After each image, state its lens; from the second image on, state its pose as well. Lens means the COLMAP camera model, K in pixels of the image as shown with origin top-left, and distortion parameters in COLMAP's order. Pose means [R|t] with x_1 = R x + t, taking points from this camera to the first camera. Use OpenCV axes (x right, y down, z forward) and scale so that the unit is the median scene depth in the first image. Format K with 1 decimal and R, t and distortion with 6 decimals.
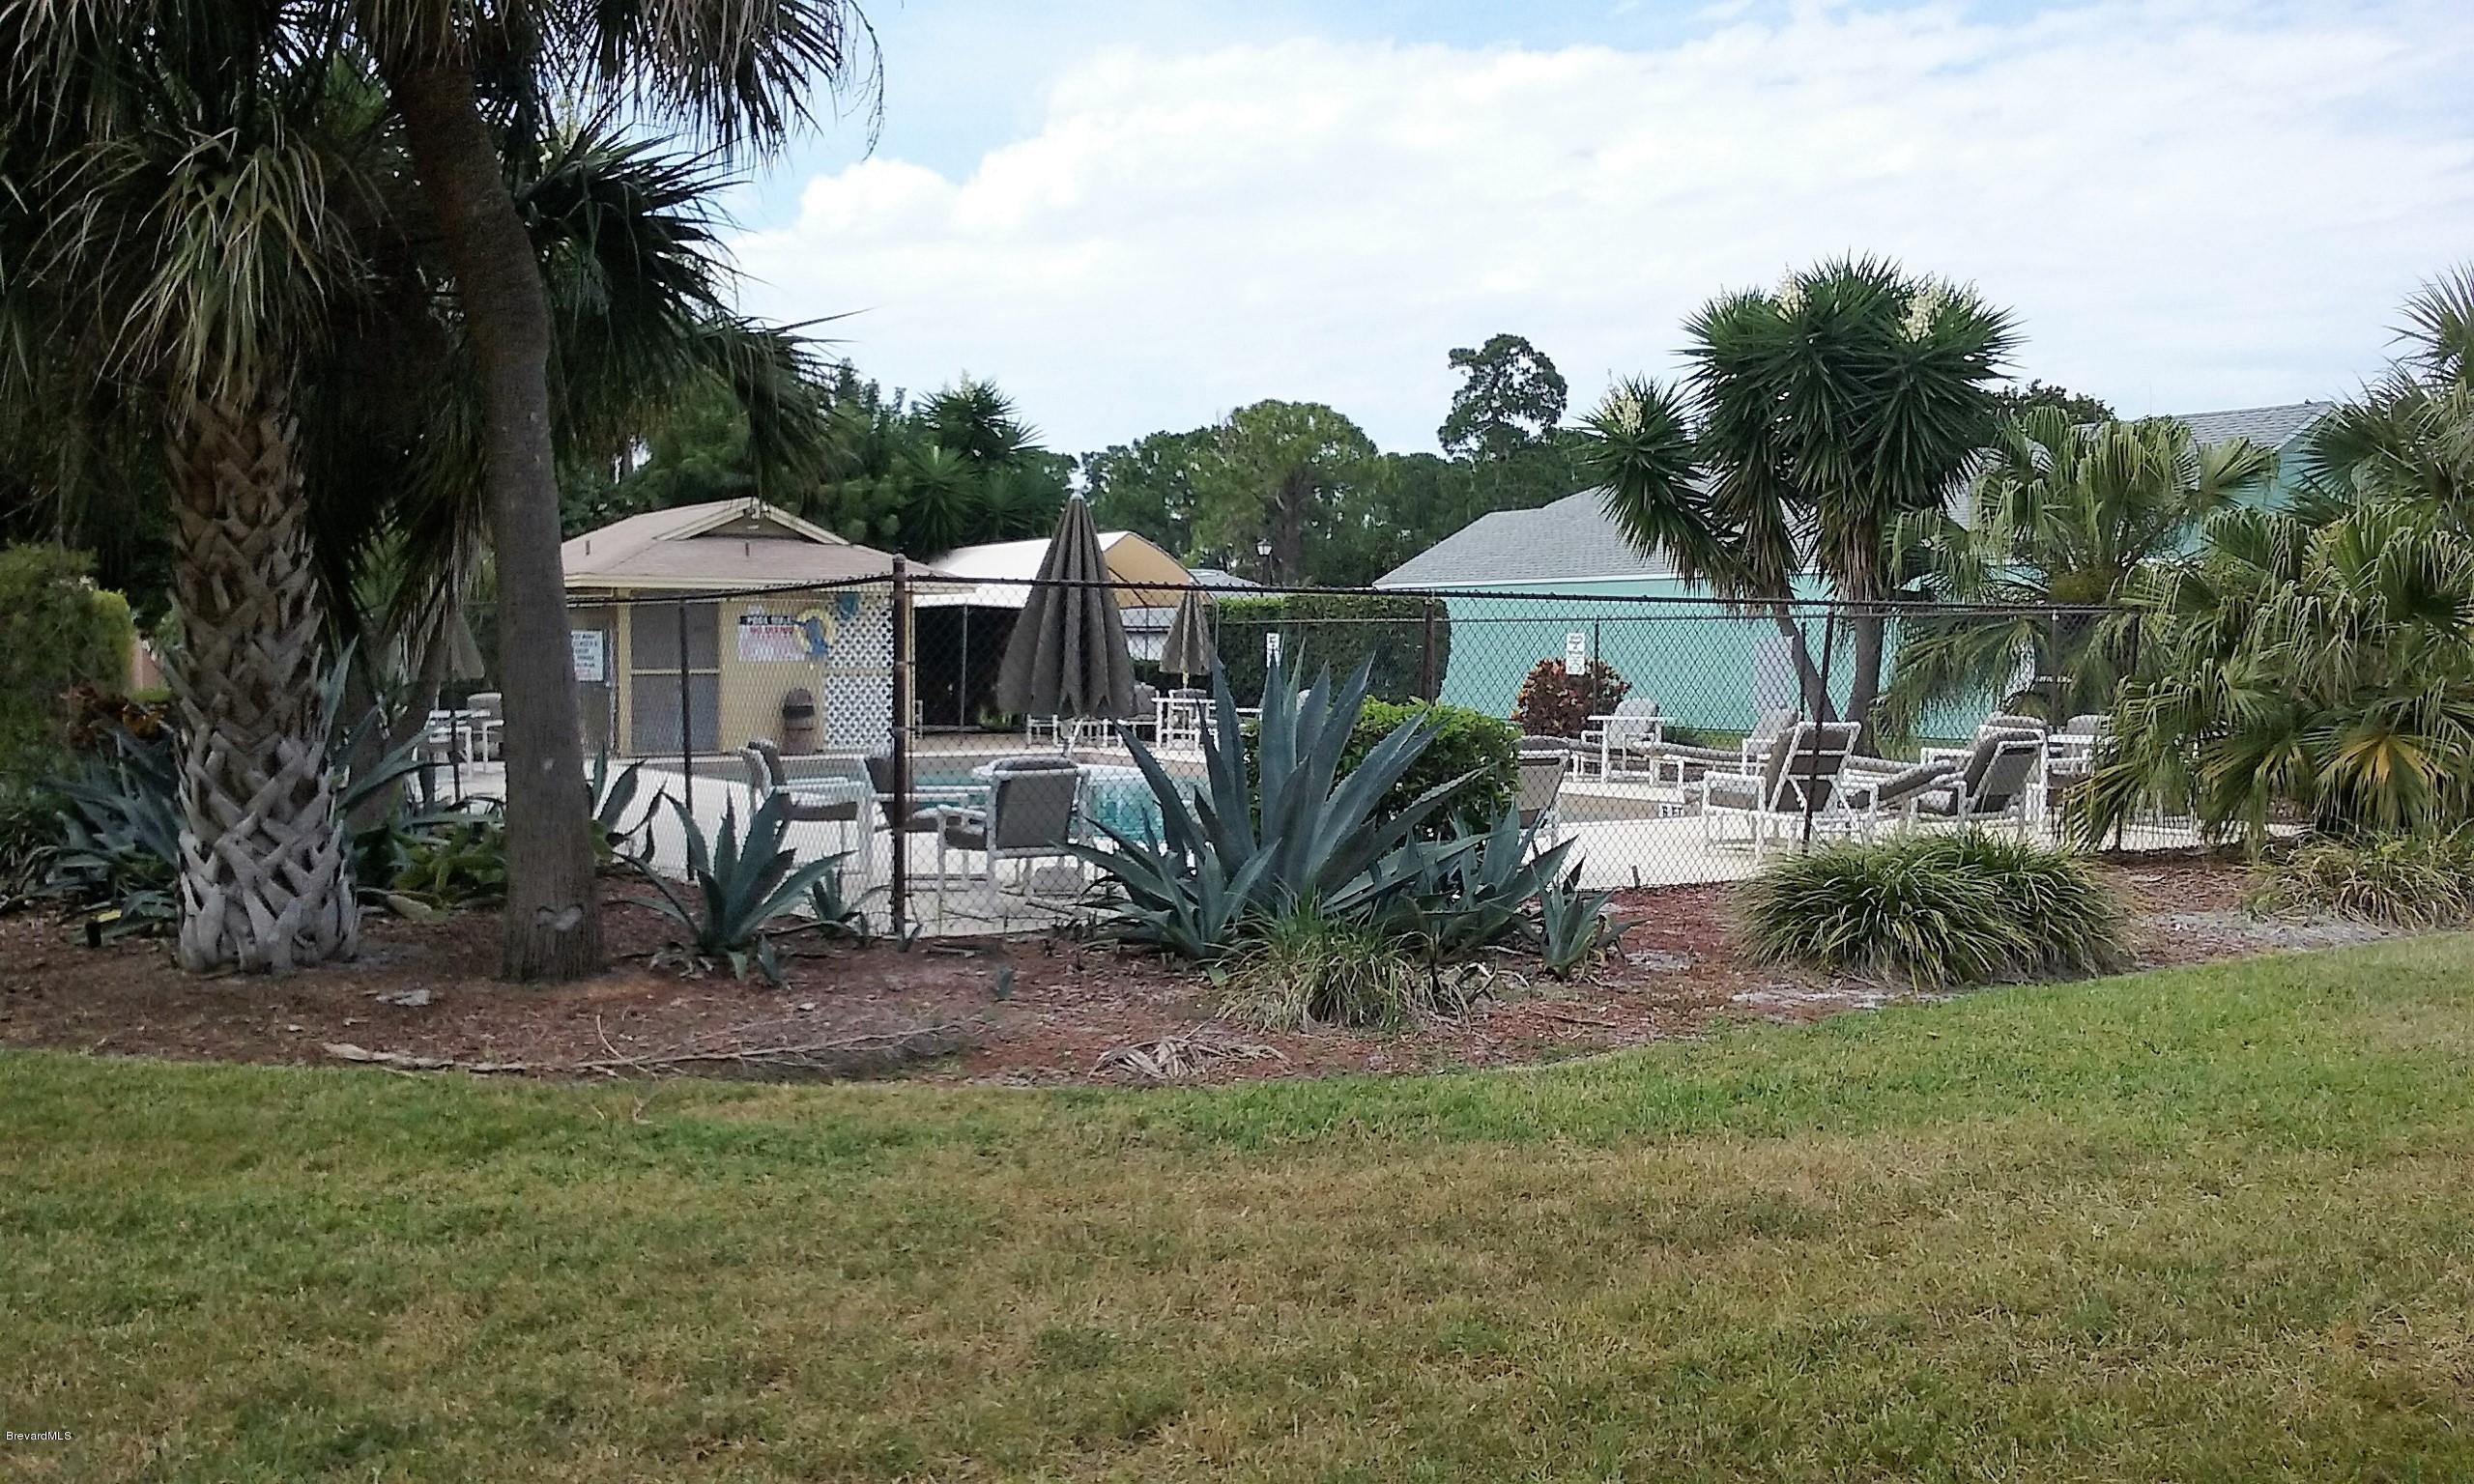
lens RADIAL K [[2246.0, 0, 1237.0], [0, 2246.0, 742.0], [0, 0, 1]] dist [0.095746, -0.188991]
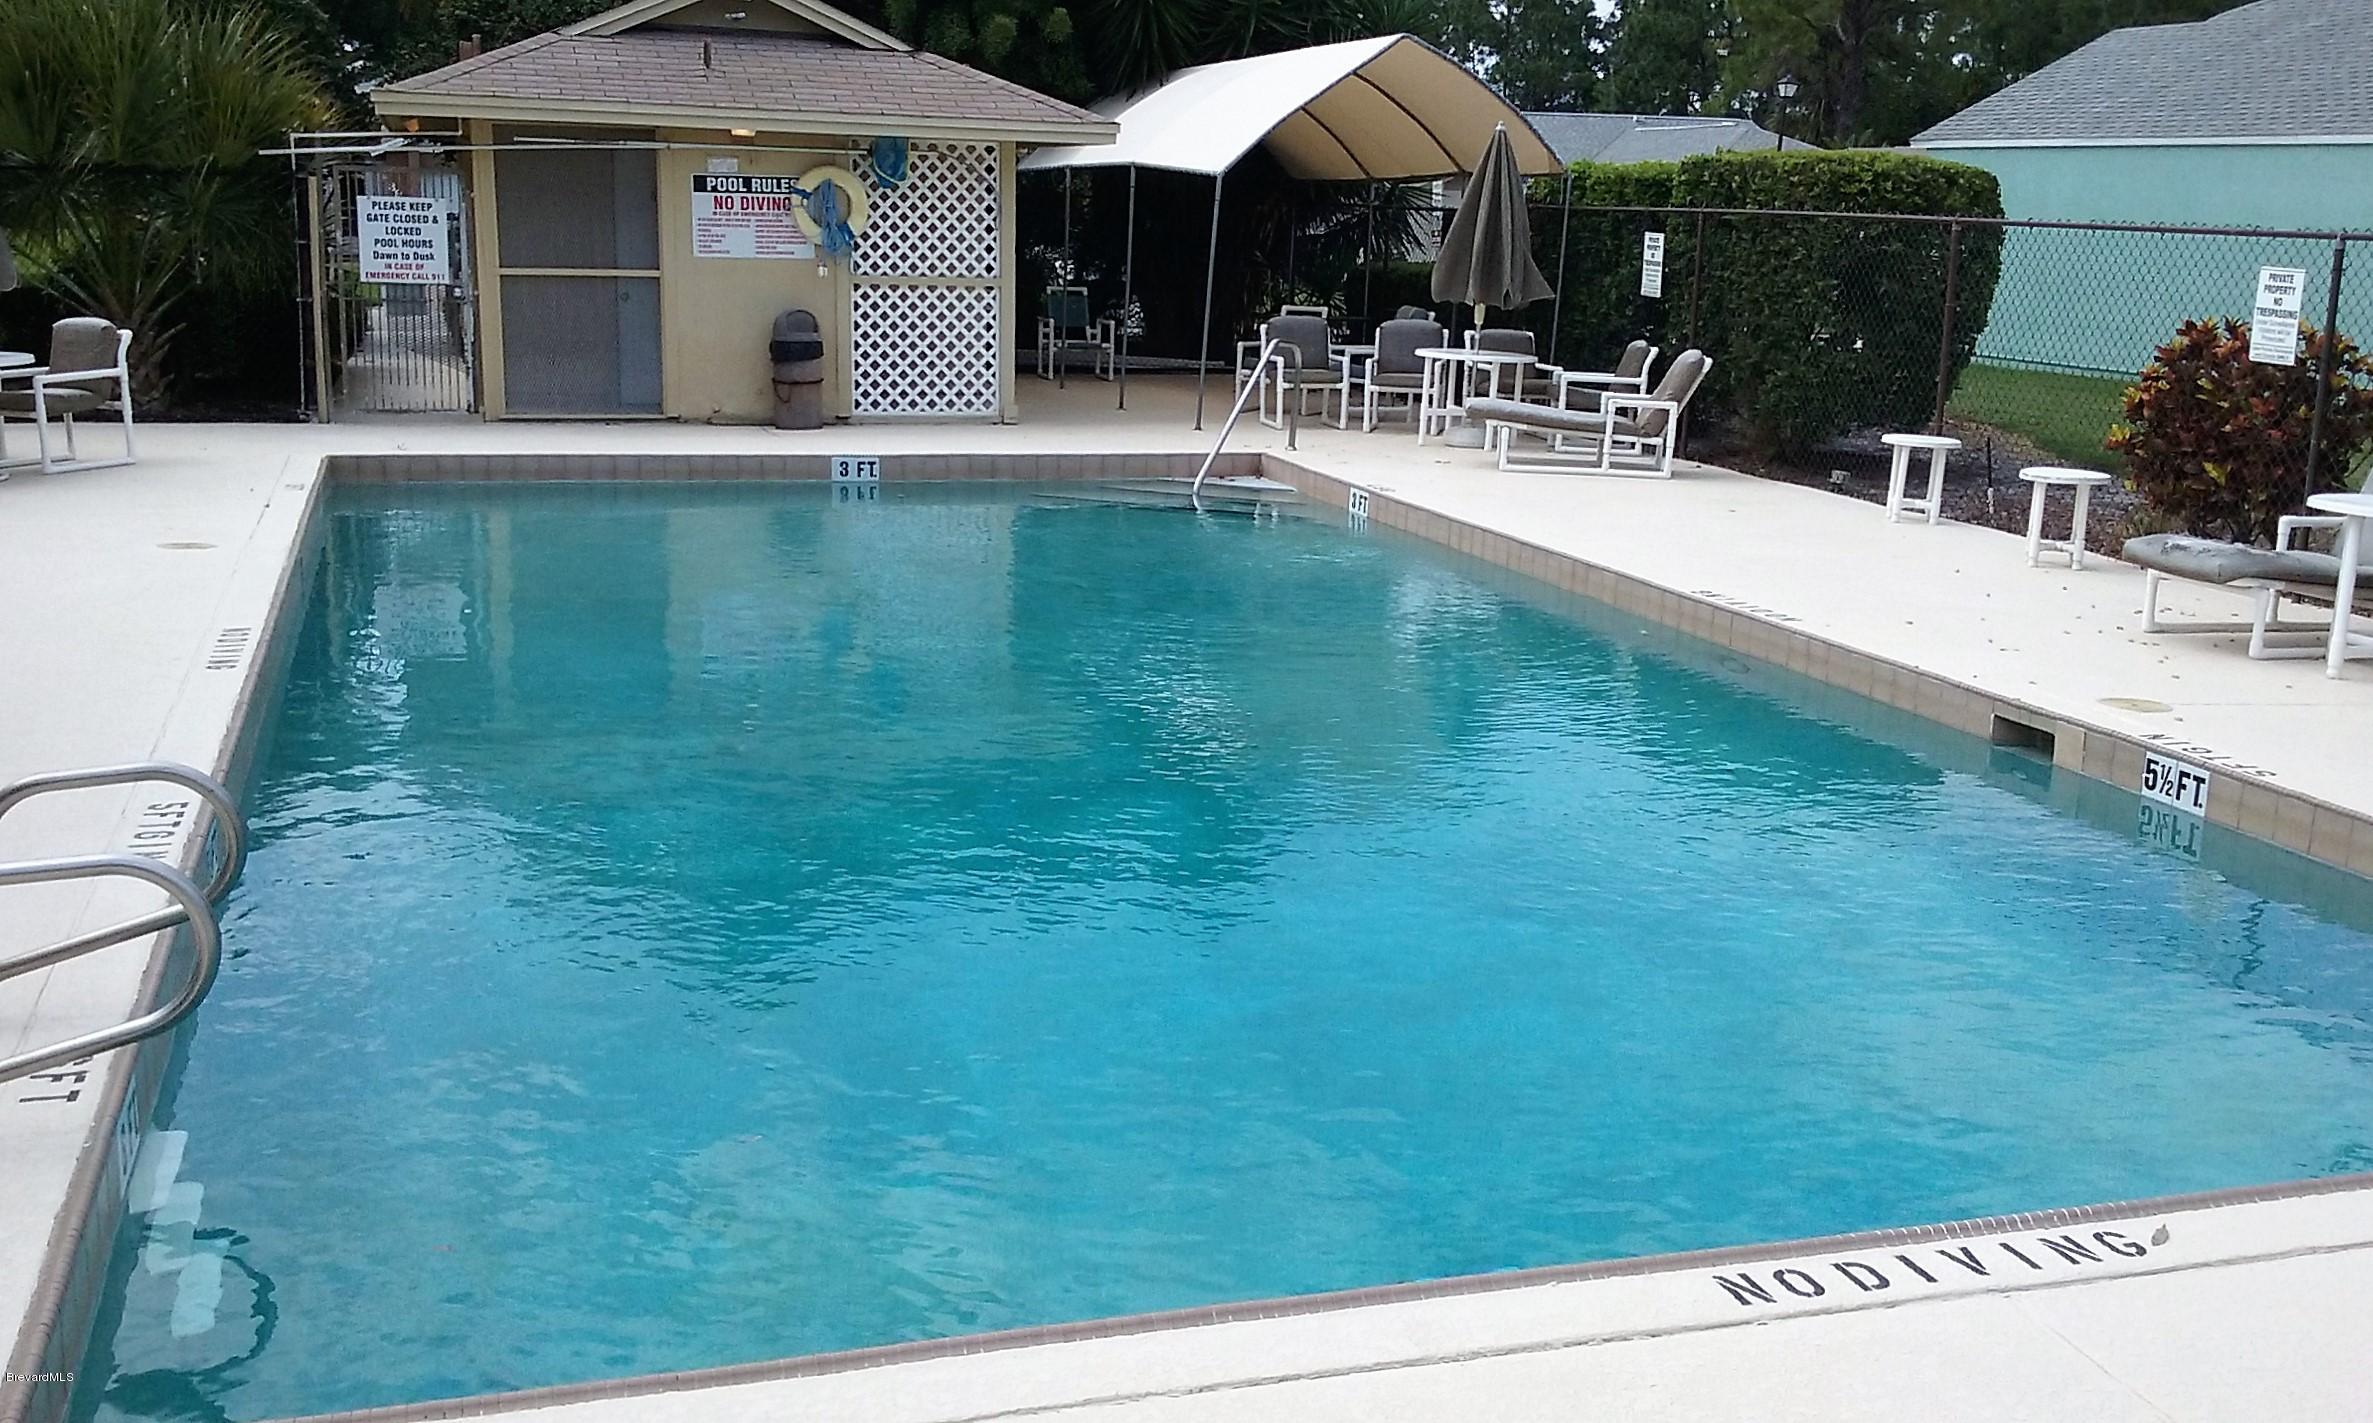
lens RADIAL K [[2353.0, 0, 1186.5], [0, 2353.0, 711.5], [0, 0, 1]] dist [0.110558, -0.326079]
pose [[0.968303, 0.076579, -0.237750, 0.052825], [-0.035455, 0.984344, 0.172655, -0.030238], [0.247249, -0.158753, 0.955858, 0.427999]]
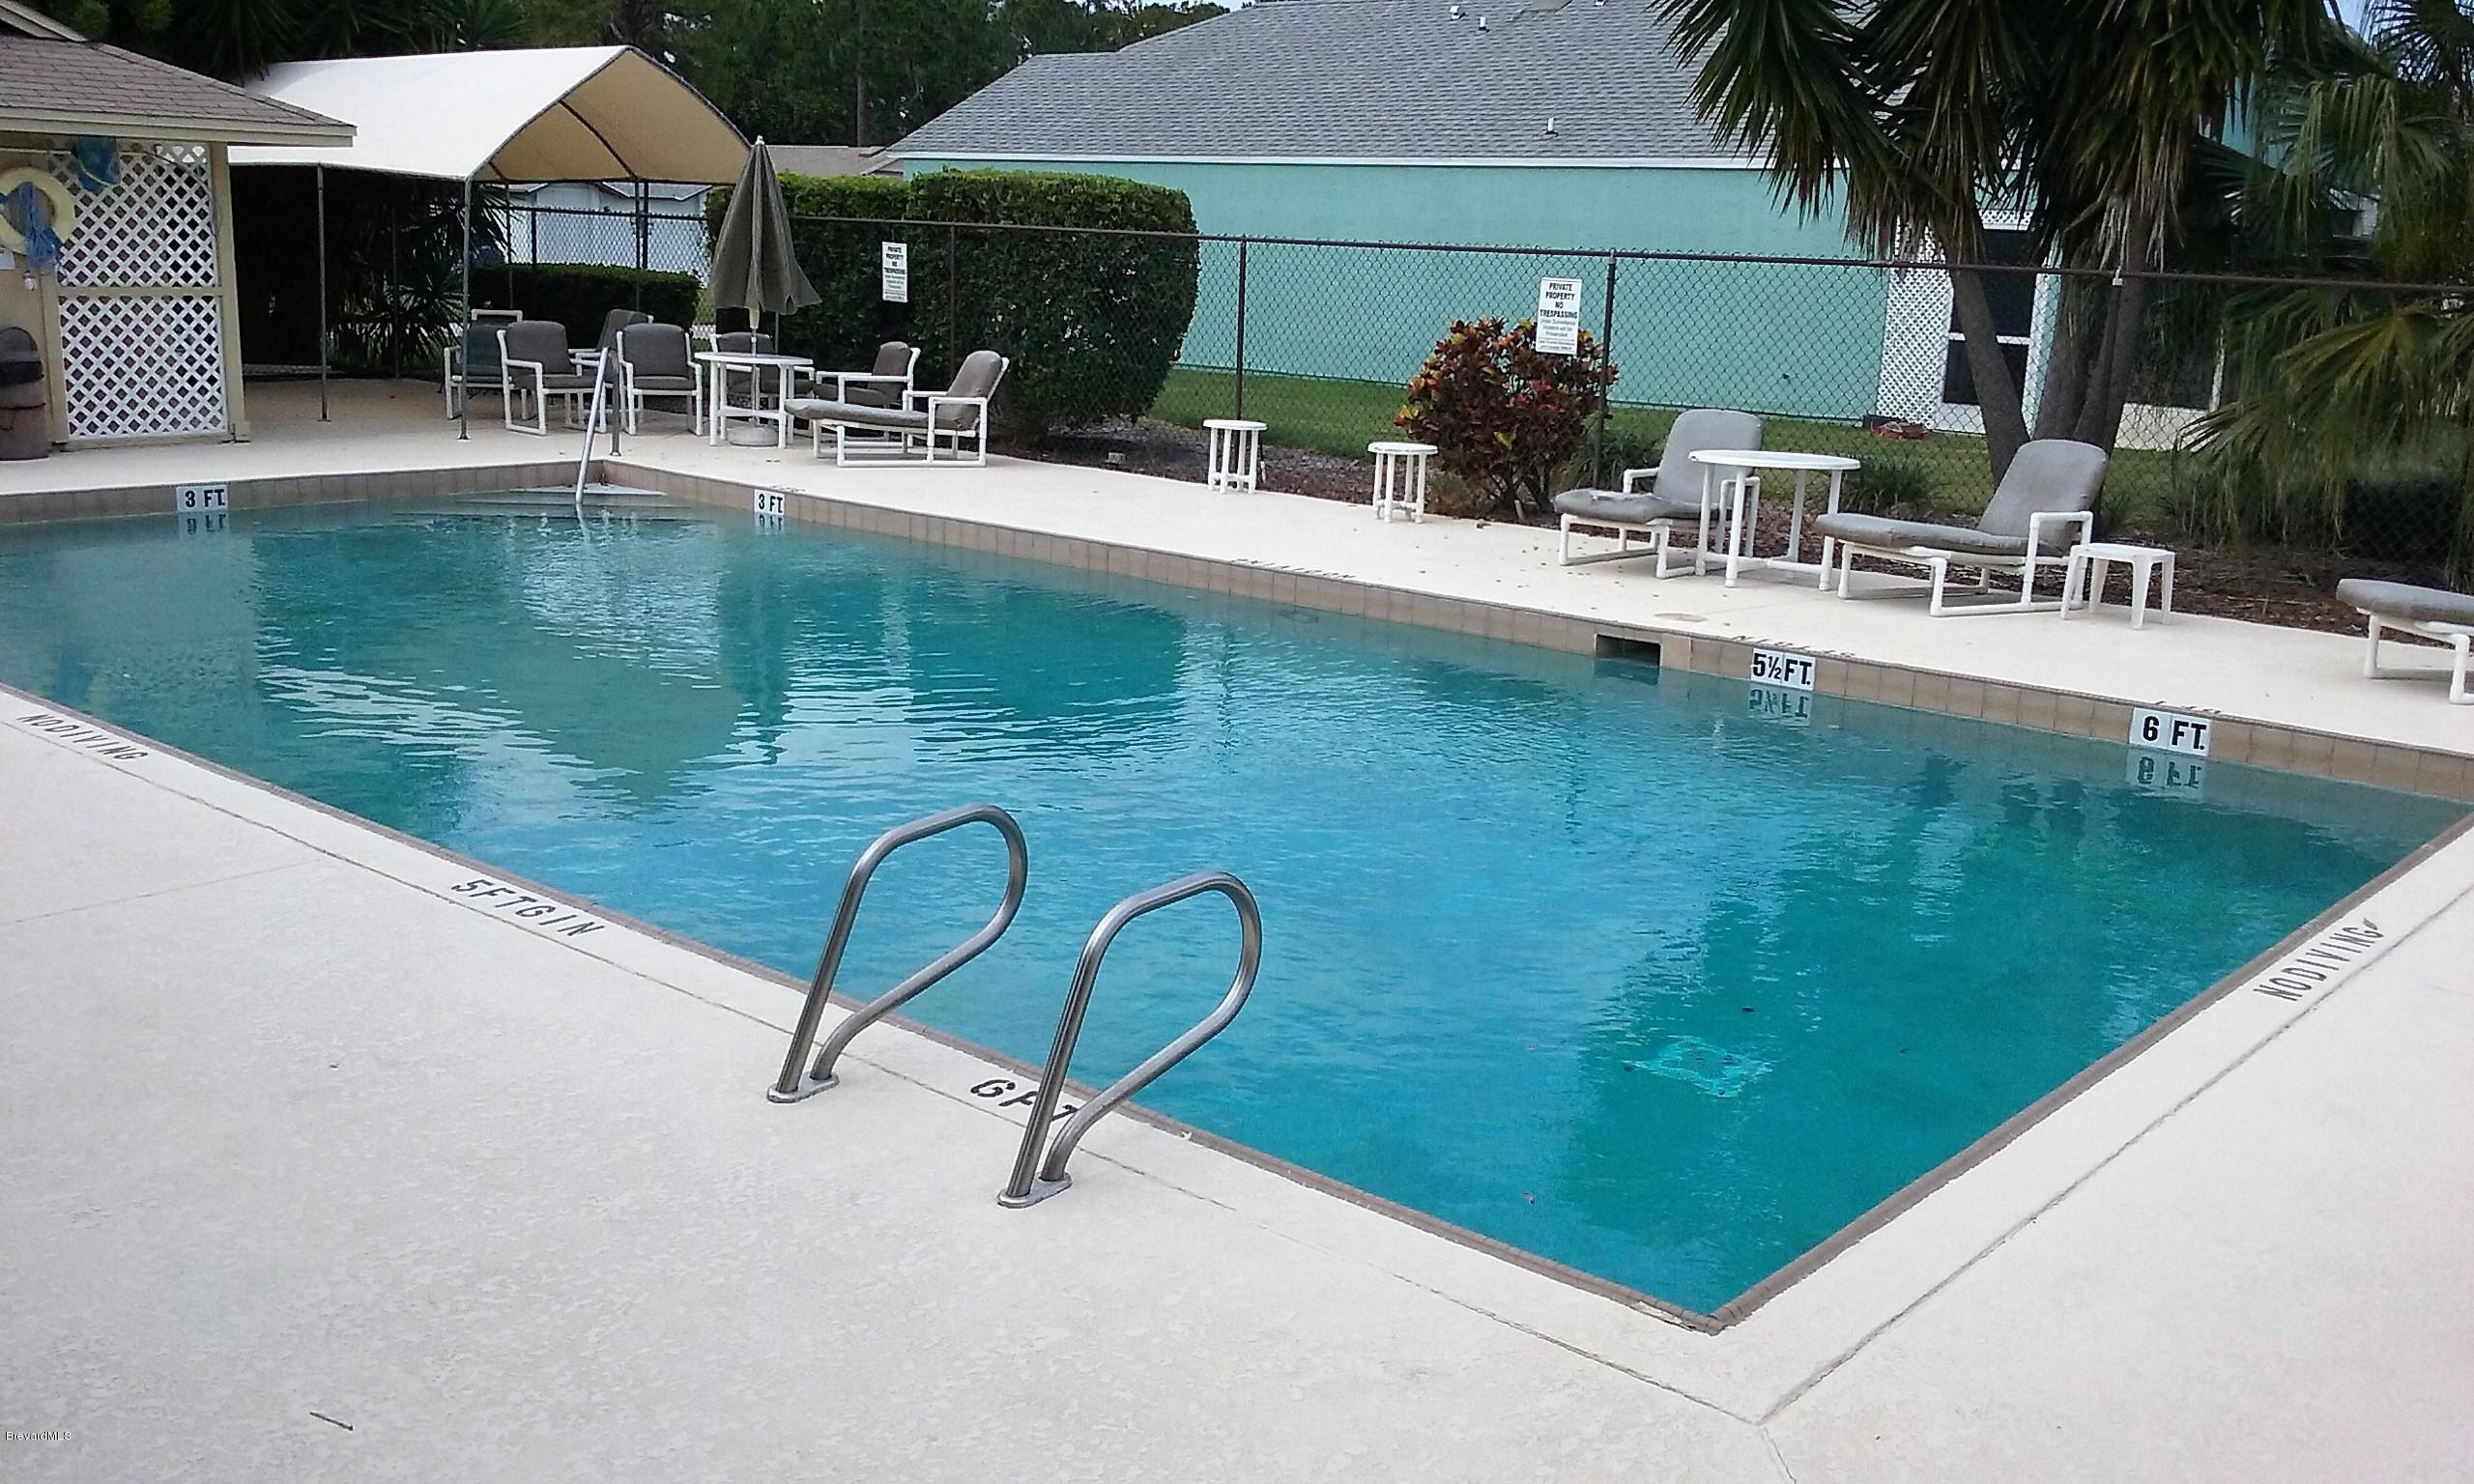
lens RADIAL K [[2246.0, 0, 1237.0], [0, 2246.0, 742.0], [0, 0, 1]] dist [0.095746, -0.188991]
pose [[0.954881, -0.035916, 0.294809, -0.081007], [-0.019856, 0.982719, 0.184037, -0.031271], [-0.296324, -0.181587, 0.937666, 0.407456]]
